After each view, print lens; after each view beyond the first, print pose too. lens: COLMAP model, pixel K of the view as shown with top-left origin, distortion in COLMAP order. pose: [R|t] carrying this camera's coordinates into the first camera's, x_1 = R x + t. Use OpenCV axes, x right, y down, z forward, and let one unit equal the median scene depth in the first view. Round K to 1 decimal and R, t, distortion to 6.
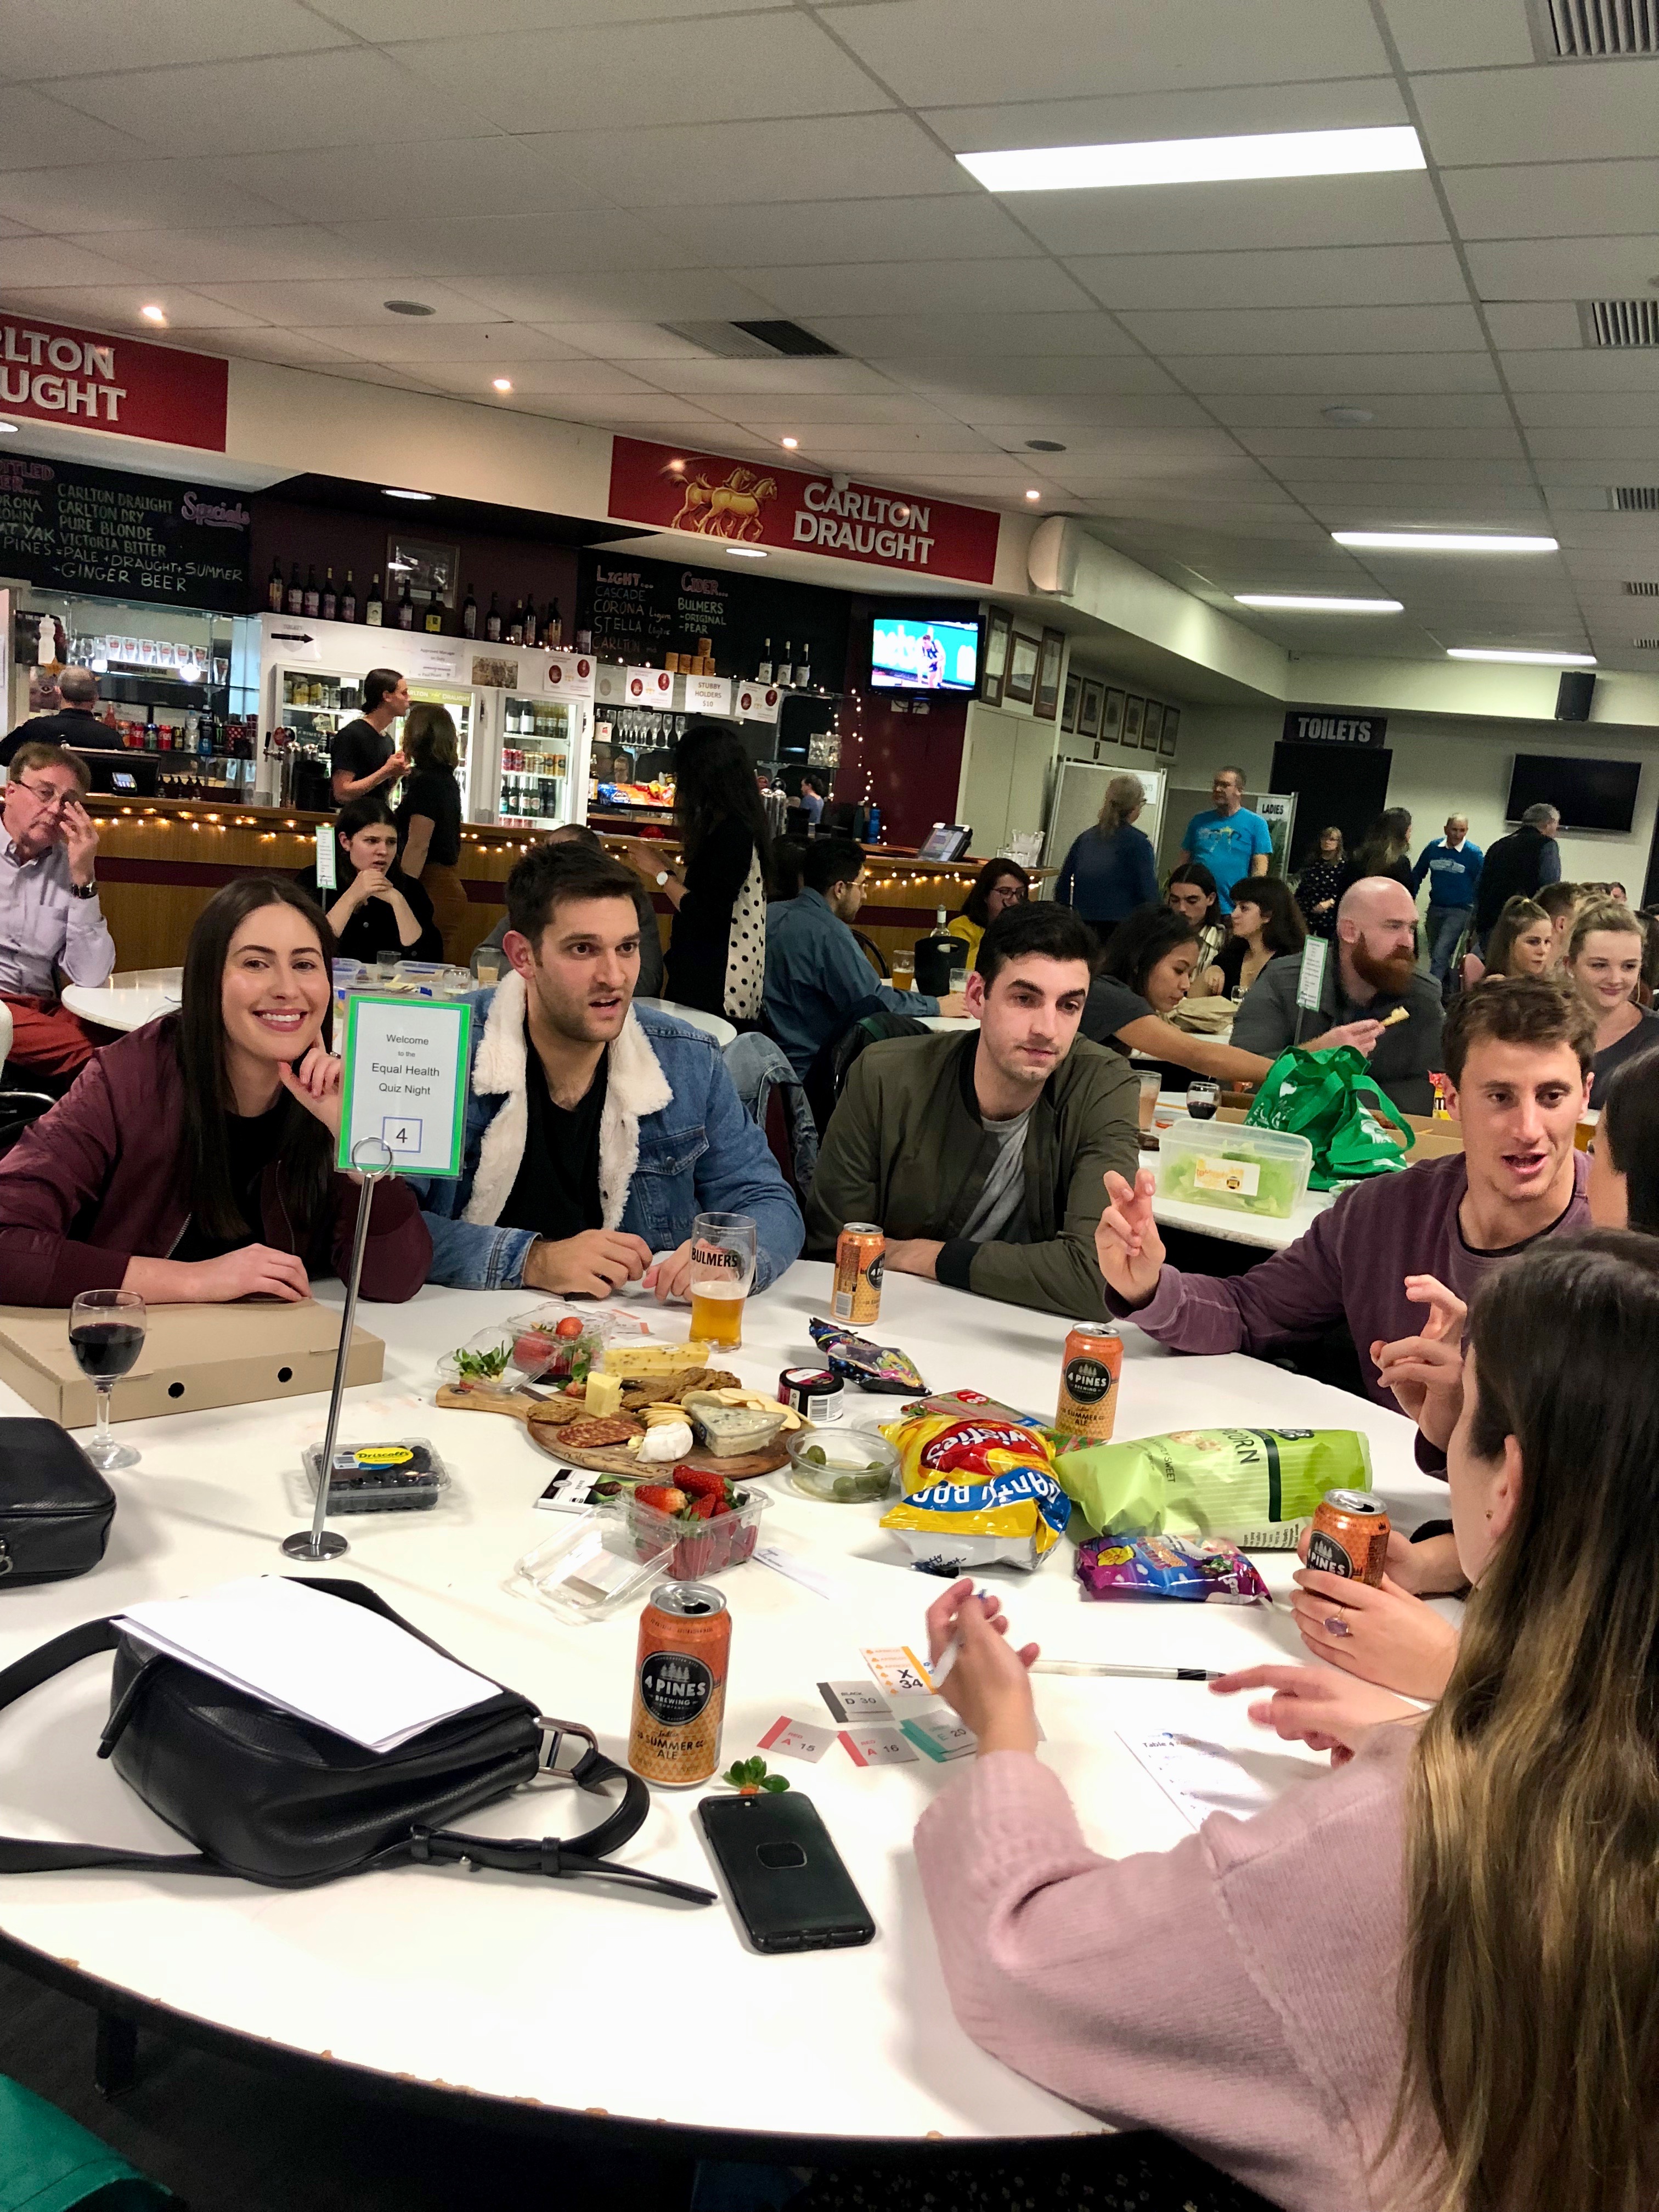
lens RADIAL K [[1836.9, 0, 823.2], [0, 1836.9, 1113.4], [0, 0, 1]] dist [0.034303, -0.029576]
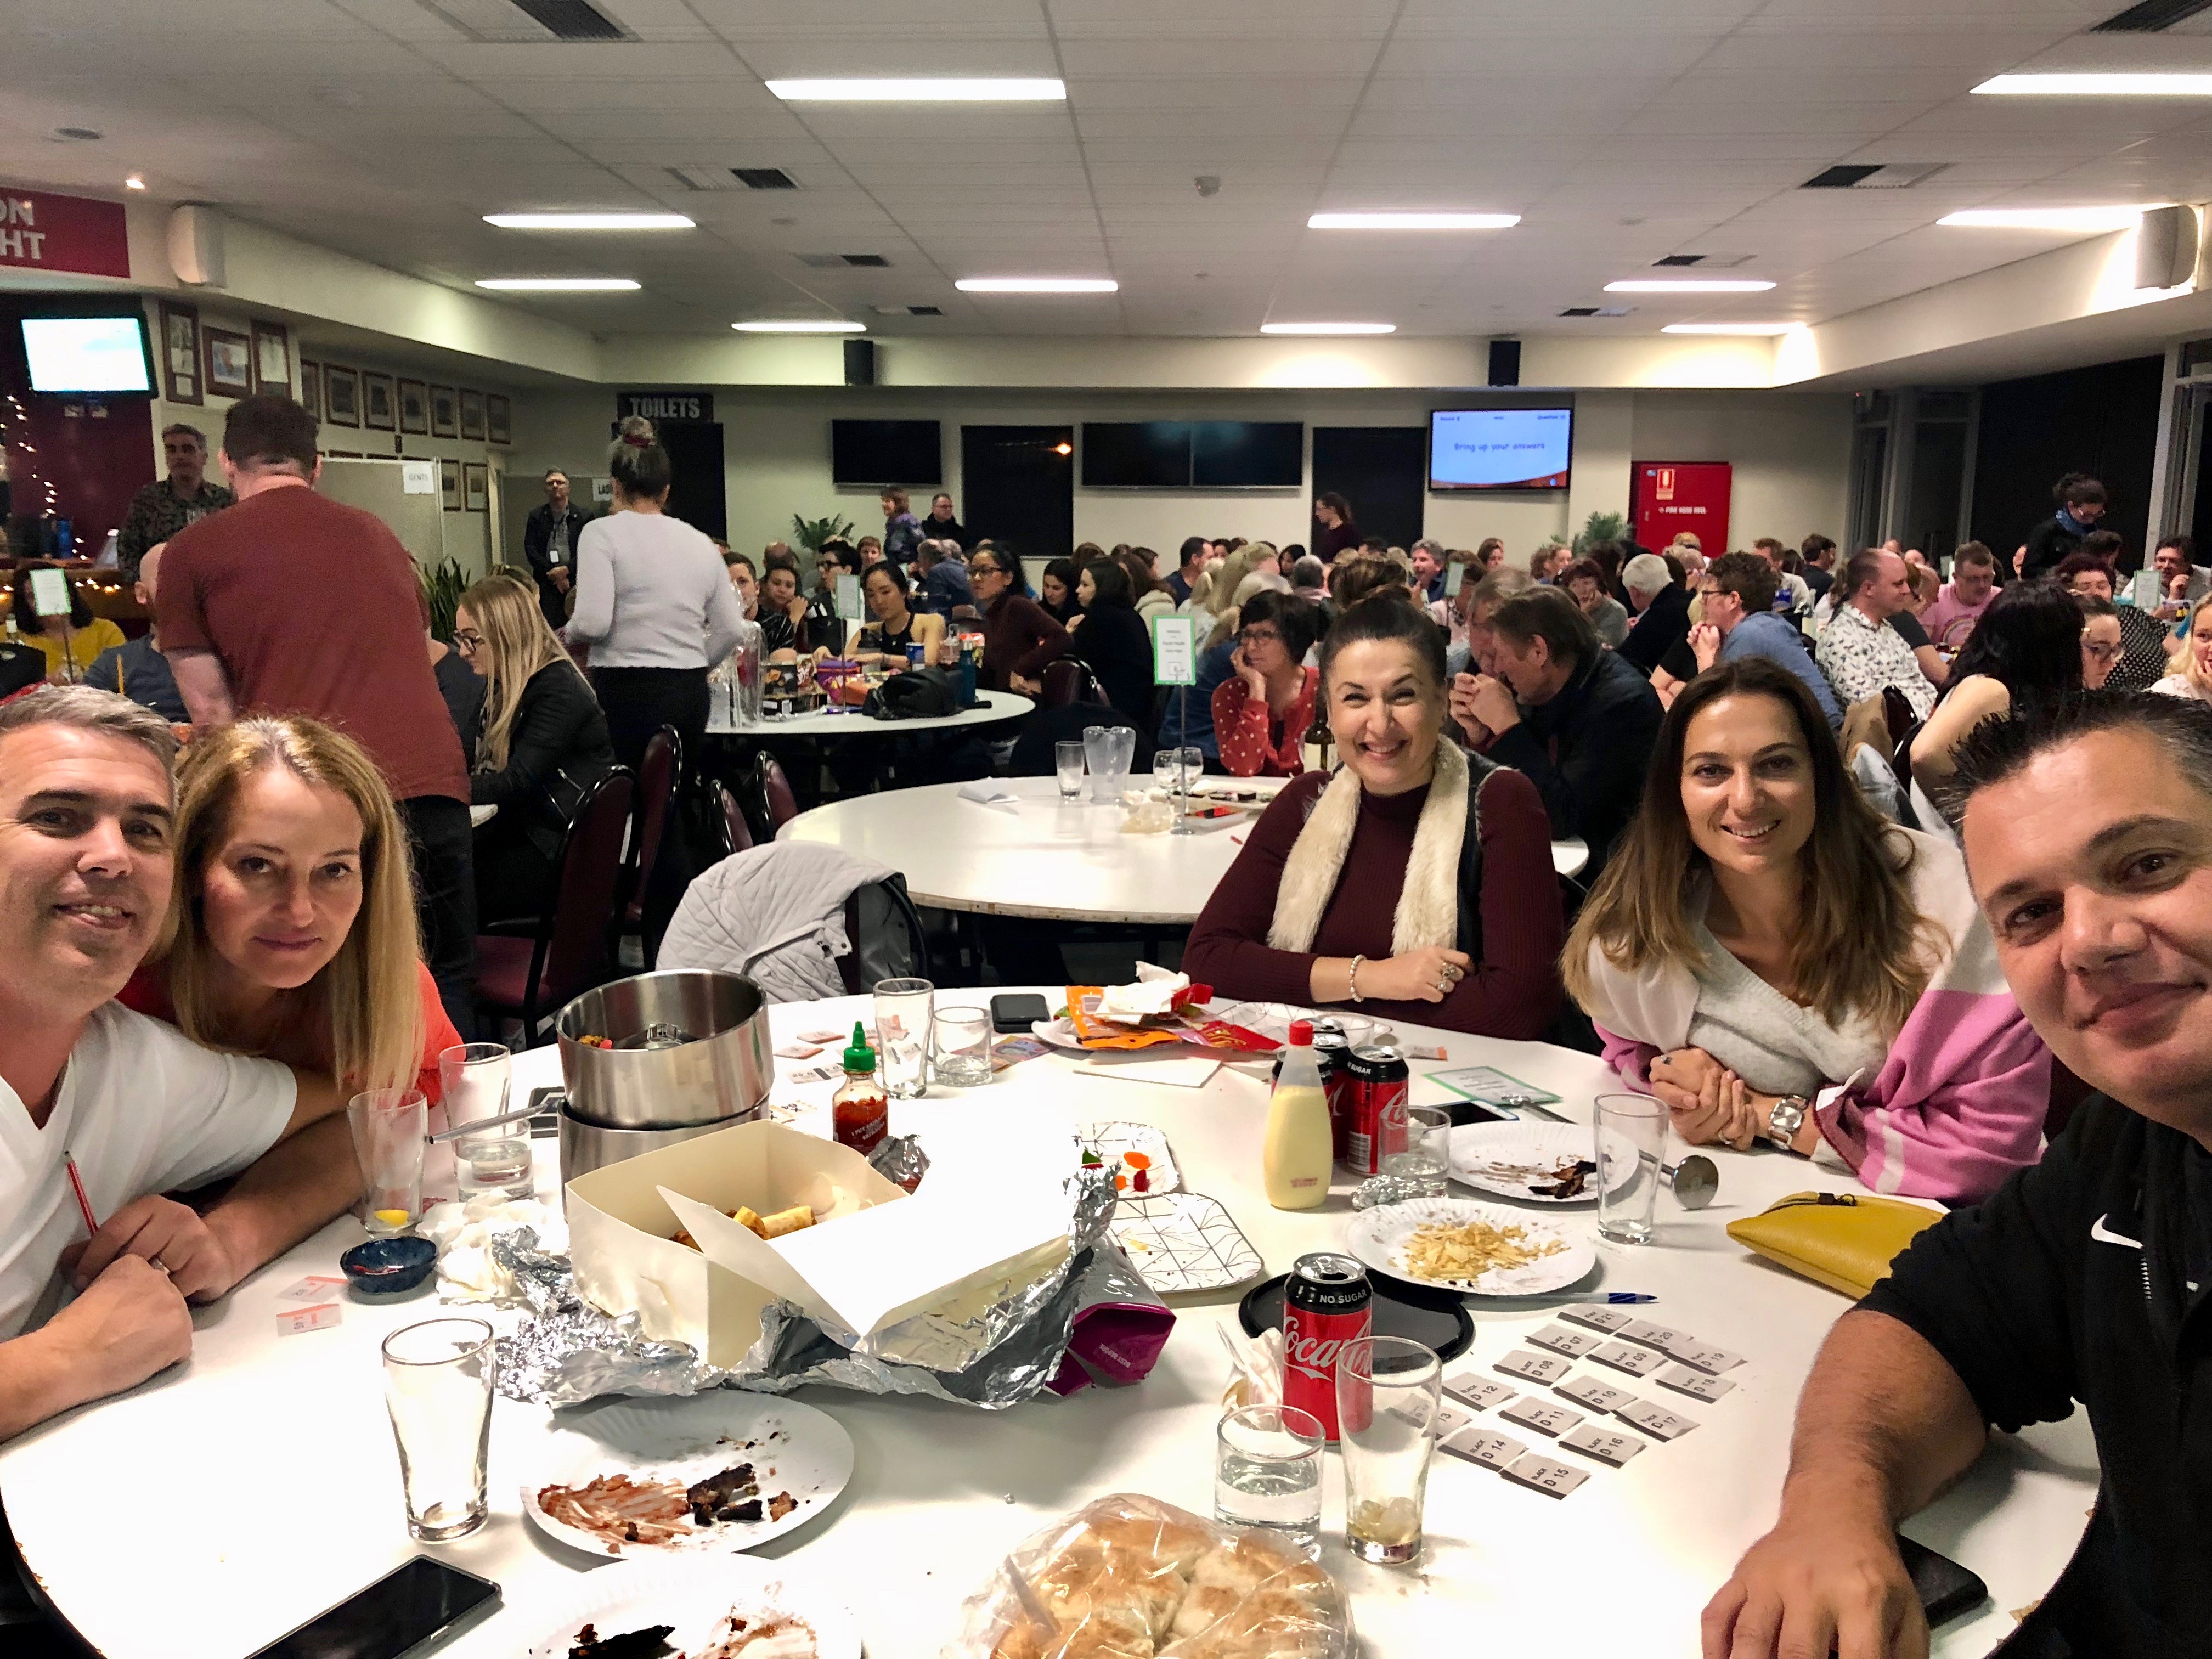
lens RADIAL K [[1836.9, 0, 1114.0], [0, 1836.9, 829.2], [0, 0, 1]] dist [0.034303, -0.029576]
pose [[0.920910, -0.152300, 0.358788, 0.176106], [0.147258, 0.988226, 0.041516, 0.032262], [-0.360886, 0.014602, 0.932495, -0.081573]]
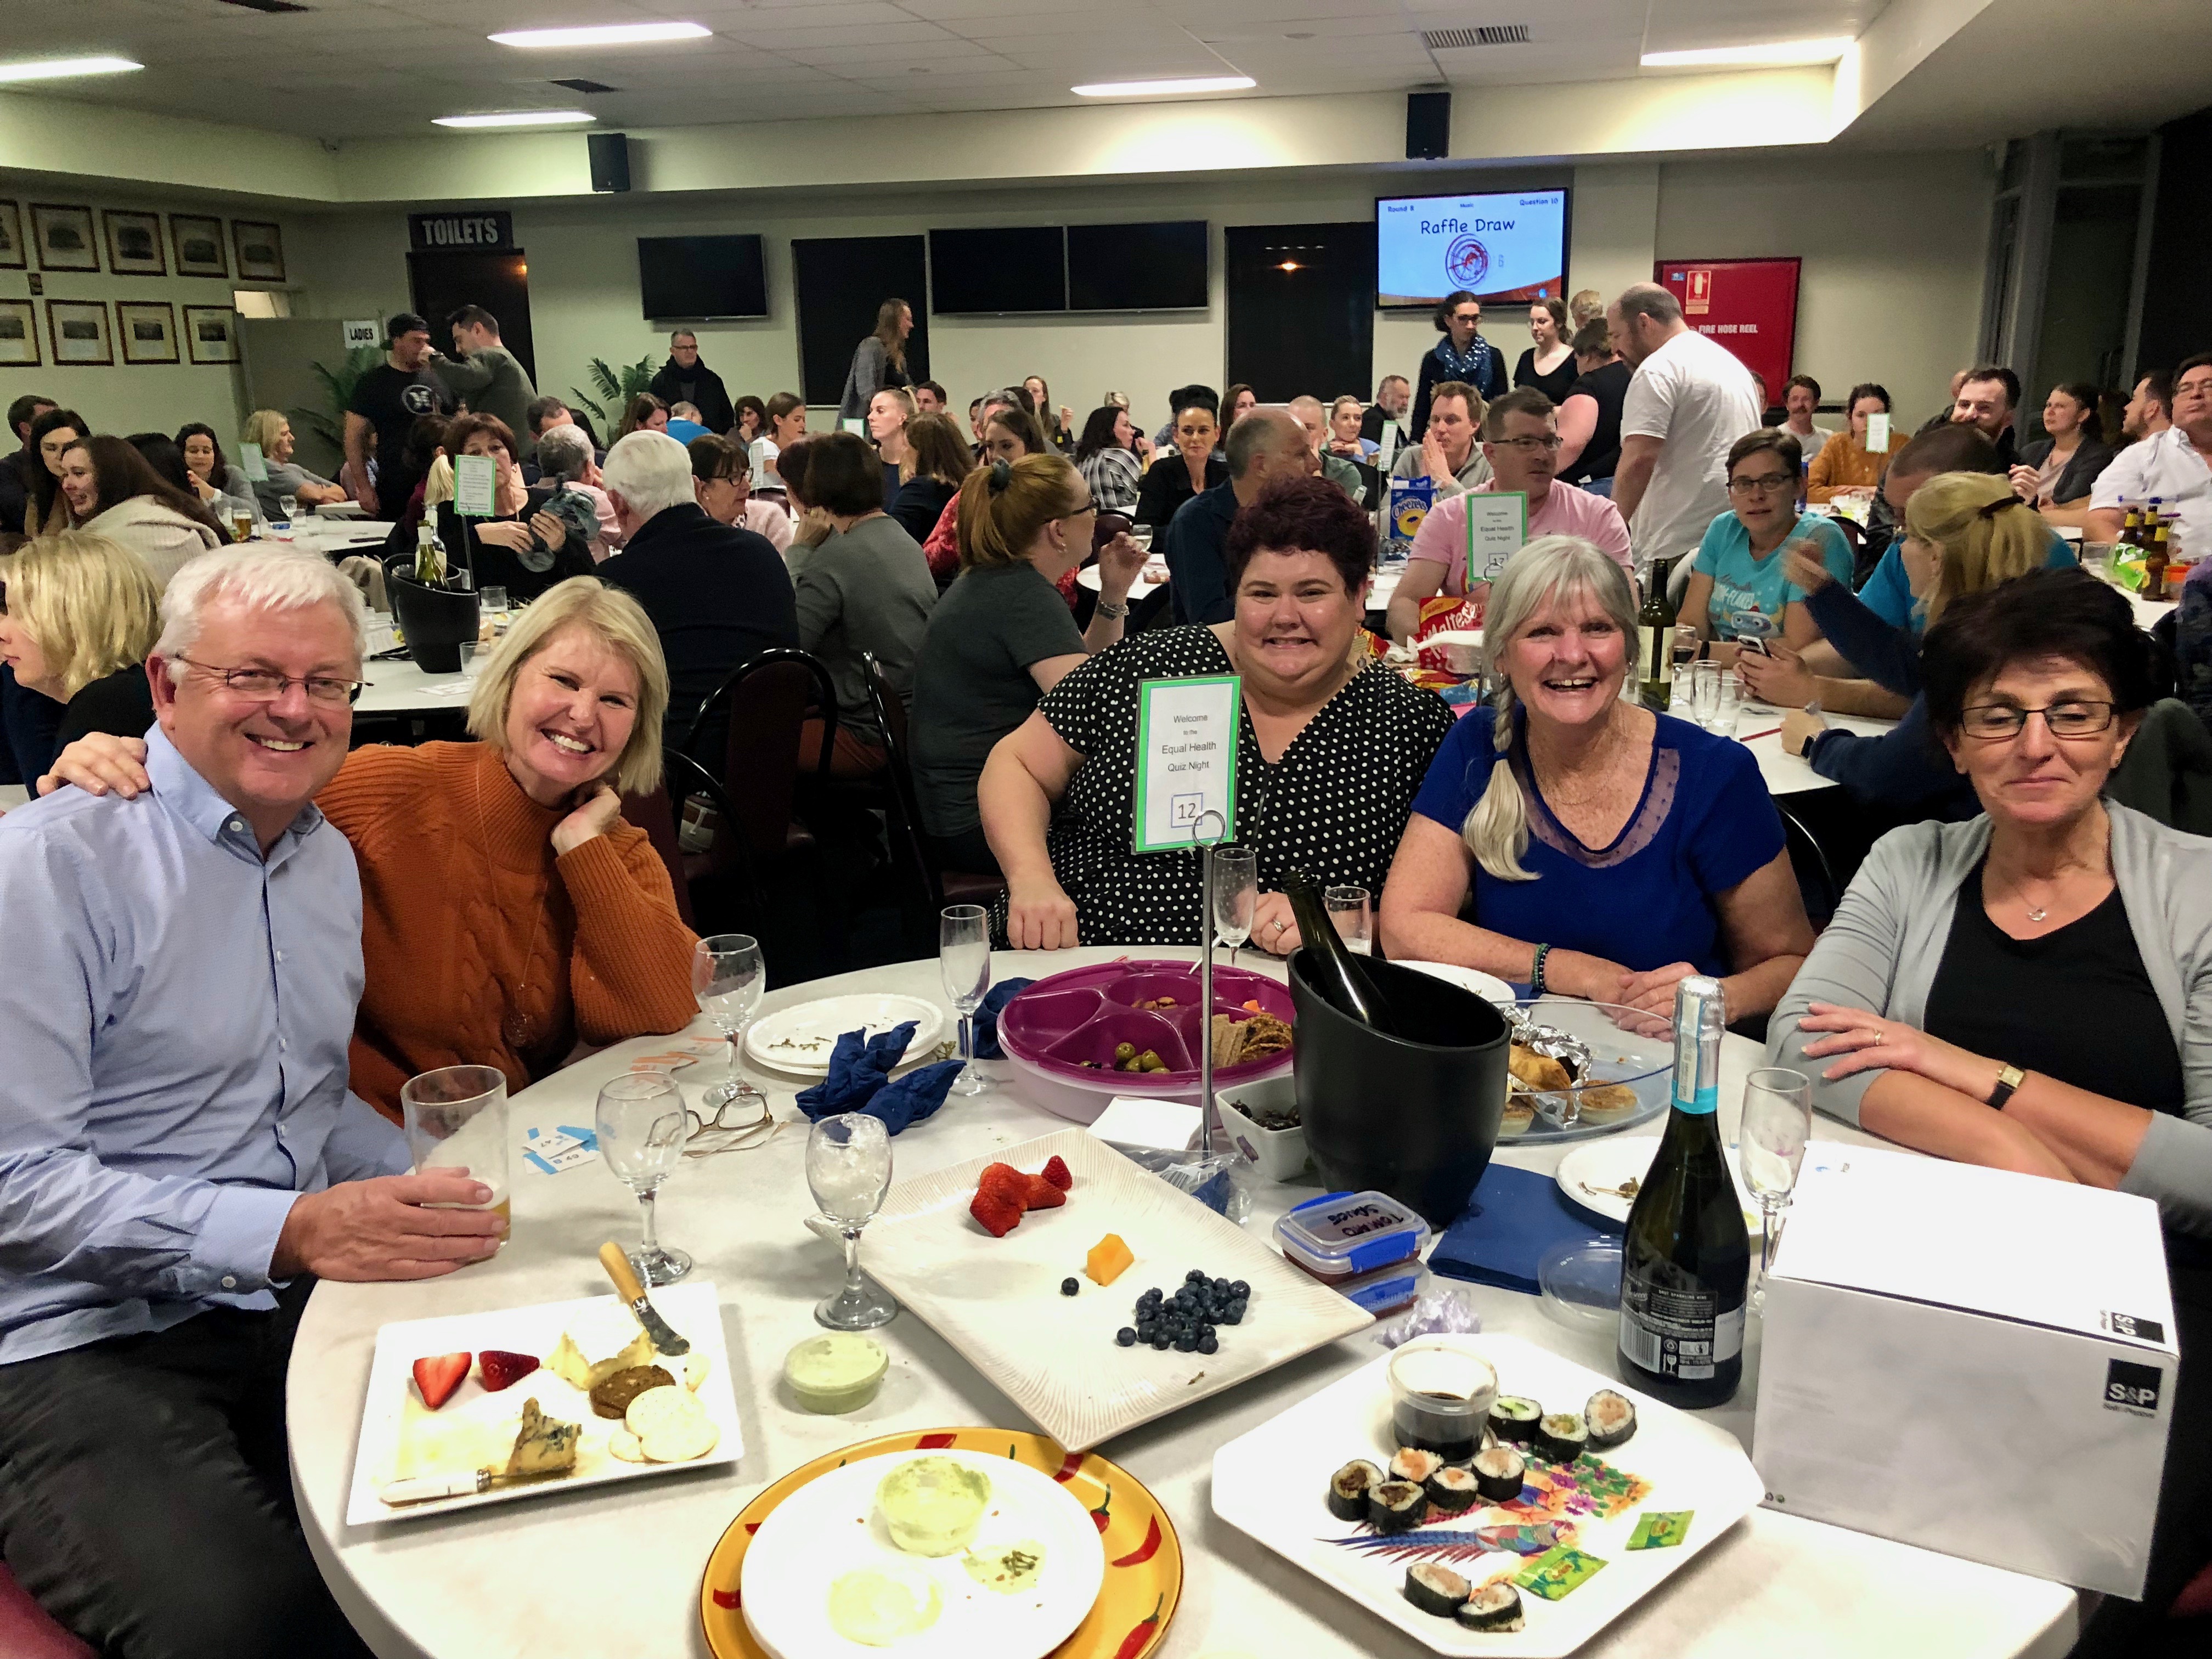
lens RADIAL K [[1836.9, 0, 1115.3], [0, 1836.9, 827.2], [0, 0, 1]] dist [0.034303, -0.029576]
pose [[0.980414, -0.147799, 0.130170, 0.726399], [0.136009, 0.986116, 0.095272, 0.041935], [-0.142444, -0.075701, 0.986904, 0.152746]]
